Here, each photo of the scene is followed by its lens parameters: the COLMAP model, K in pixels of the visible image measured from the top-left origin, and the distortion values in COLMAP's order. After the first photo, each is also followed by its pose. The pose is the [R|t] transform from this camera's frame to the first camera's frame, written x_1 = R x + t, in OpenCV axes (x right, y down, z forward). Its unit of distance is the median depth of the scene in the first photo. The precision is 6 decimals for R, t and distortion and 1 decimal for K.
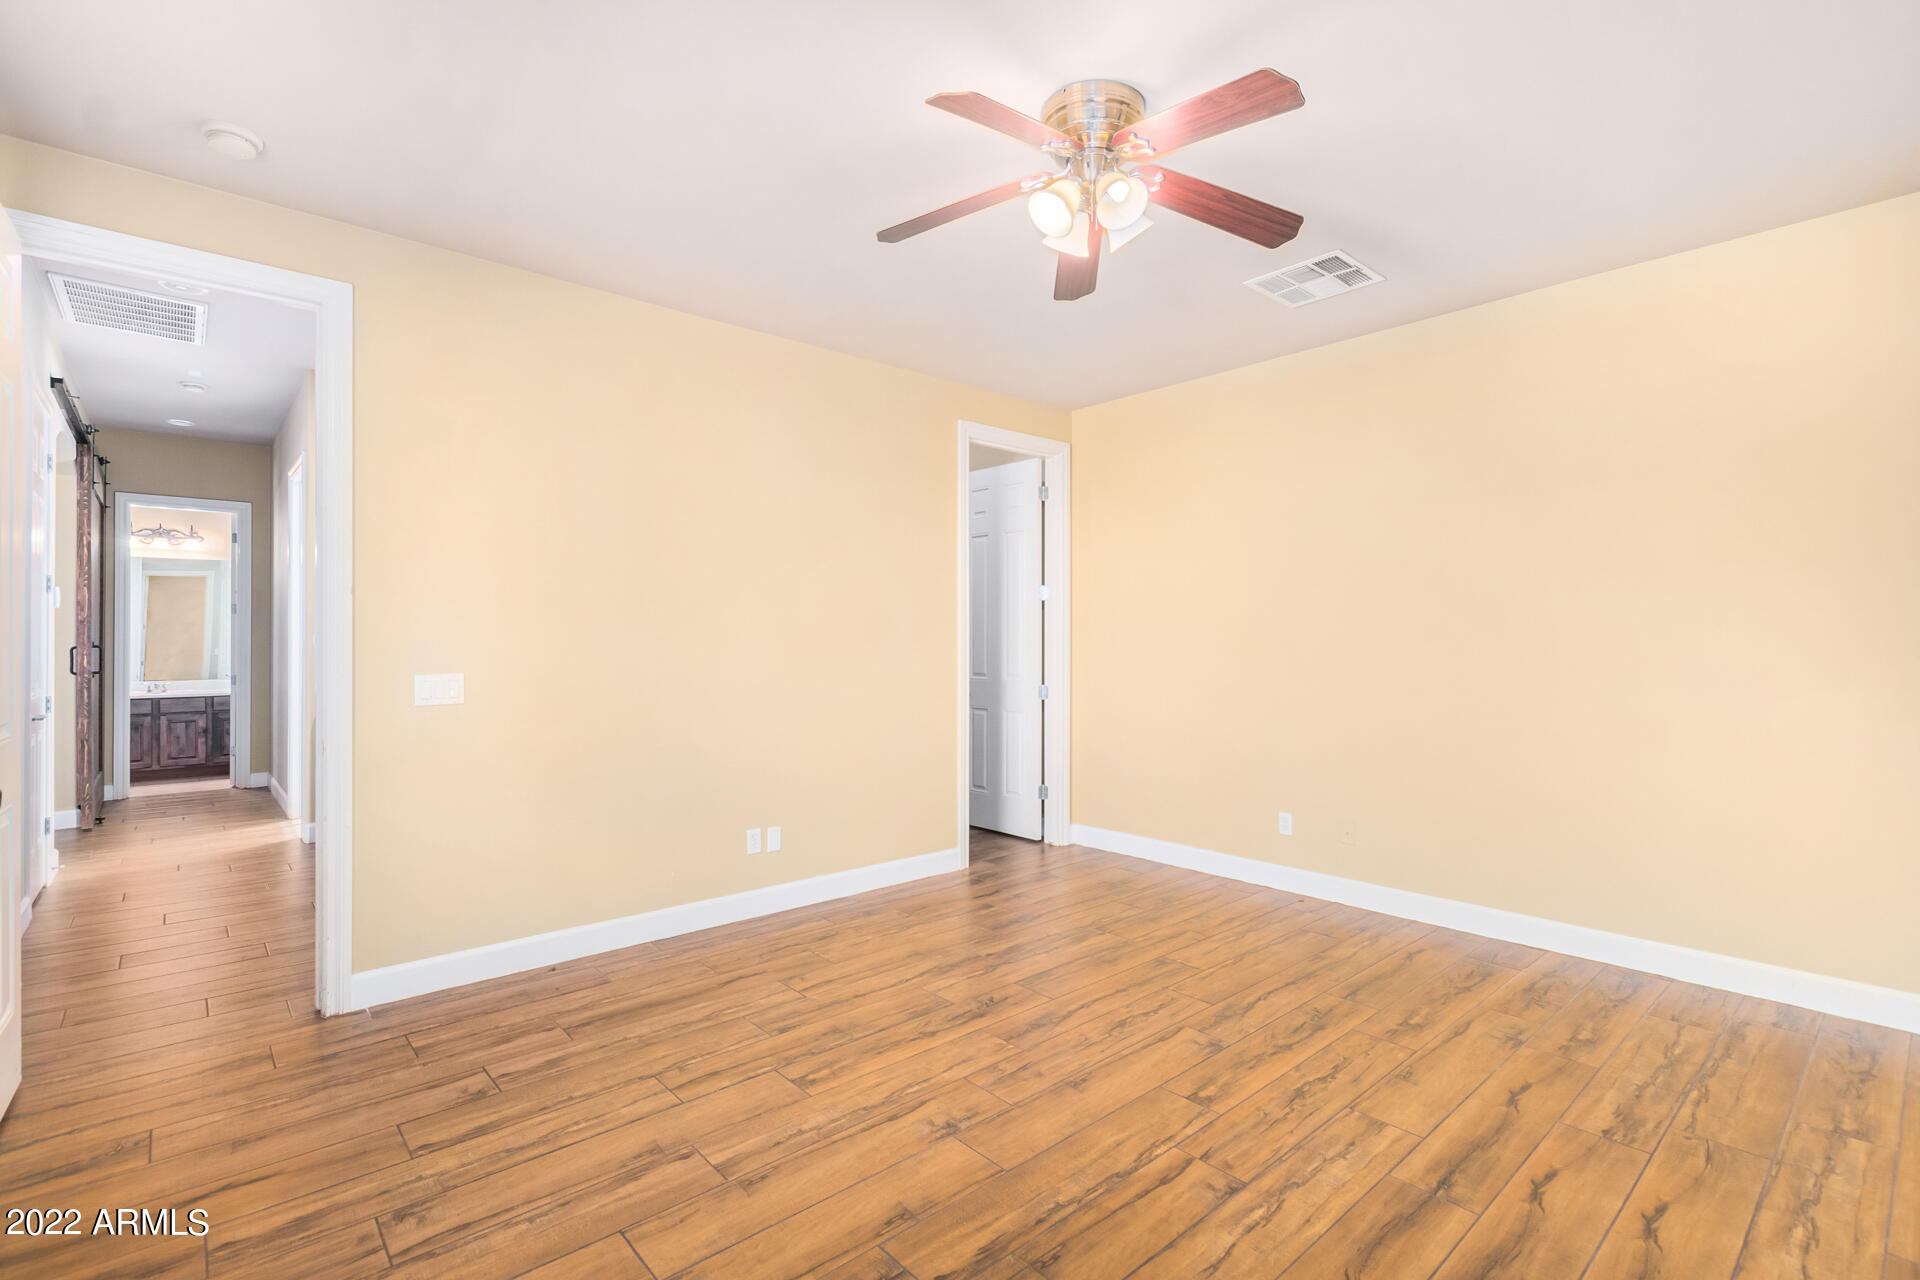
lens RADIAL K [[880.7, 0, 959.2], [0, 880.7, 637.7], [0, 0, 1]] dist [0.010098, -0.005392]
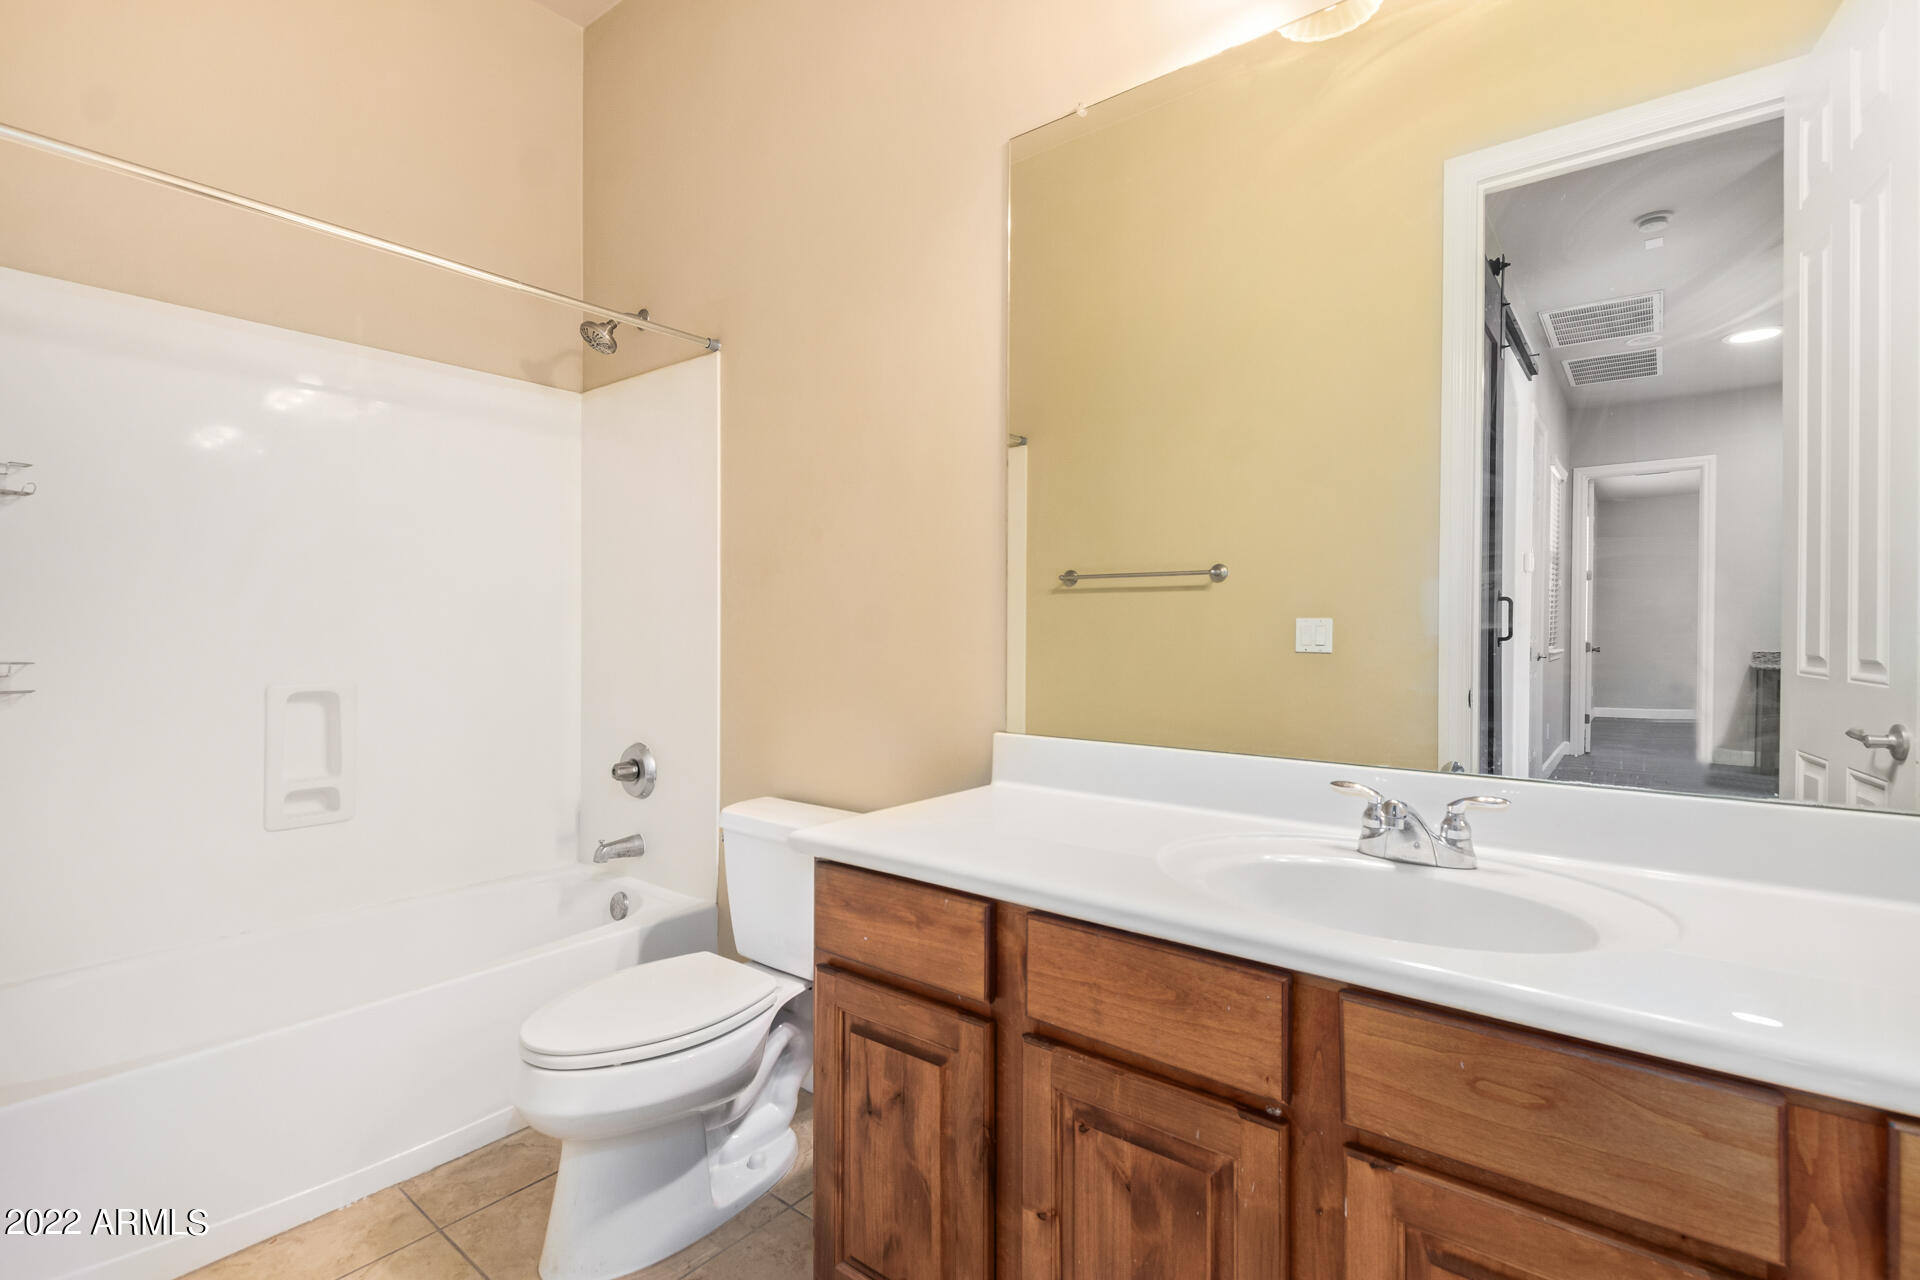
lens RADIAL K [[880.7, 0, 958.4], [0, 880.7, 637.2], [0, 0, 1]] dist [0.010098, -0.005392]
pose [[0.193081, 0.002870, -0.981179, -0.811068], [-0.002887, 0.999993, 0.002357, 0.027544], [0.981179, 0.002378, 0.193088, 0.936308]]
